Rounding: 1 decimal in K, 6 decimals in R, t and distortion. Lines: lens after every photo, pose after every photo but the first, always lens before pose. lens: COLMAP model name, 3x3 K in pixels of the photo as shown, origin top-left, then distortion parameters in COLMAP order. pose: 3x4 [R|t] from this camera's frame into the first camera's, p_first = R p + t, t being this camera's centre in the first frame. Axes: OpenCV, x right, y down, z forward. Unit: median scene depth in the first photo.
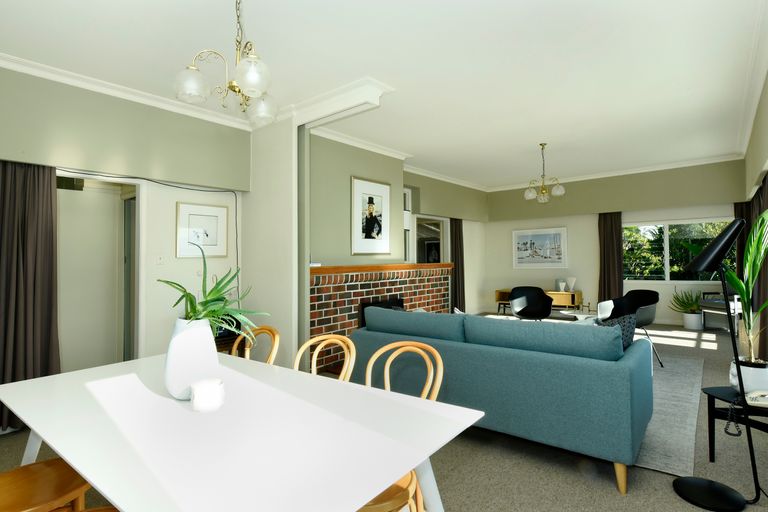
lens RADIAL K [[418.5, 0, 384.0], [0, 418.5, 256.0], [0, 0, 1]] dist [-0.002669, -0.000454]
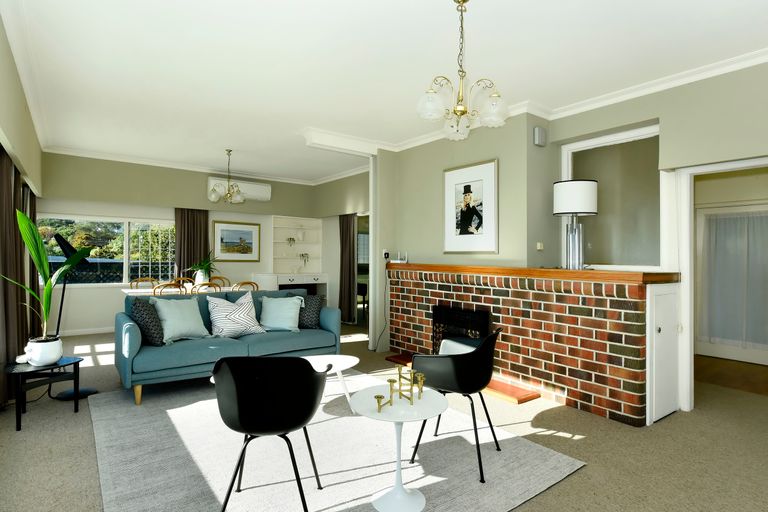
lens RADIAL K [[418.5, 0, 384.0], [0, 418.5, 256.0], [0, 0, 1]] dist [-0.002669, -0.000454]
pose [[-0.247279, 0.017552, -0.968785, 0.841360], [0.000672, 0.999839, 0.017943, -0.013101], [0.968944, 0.003786, -0.247251, 1.056488]]
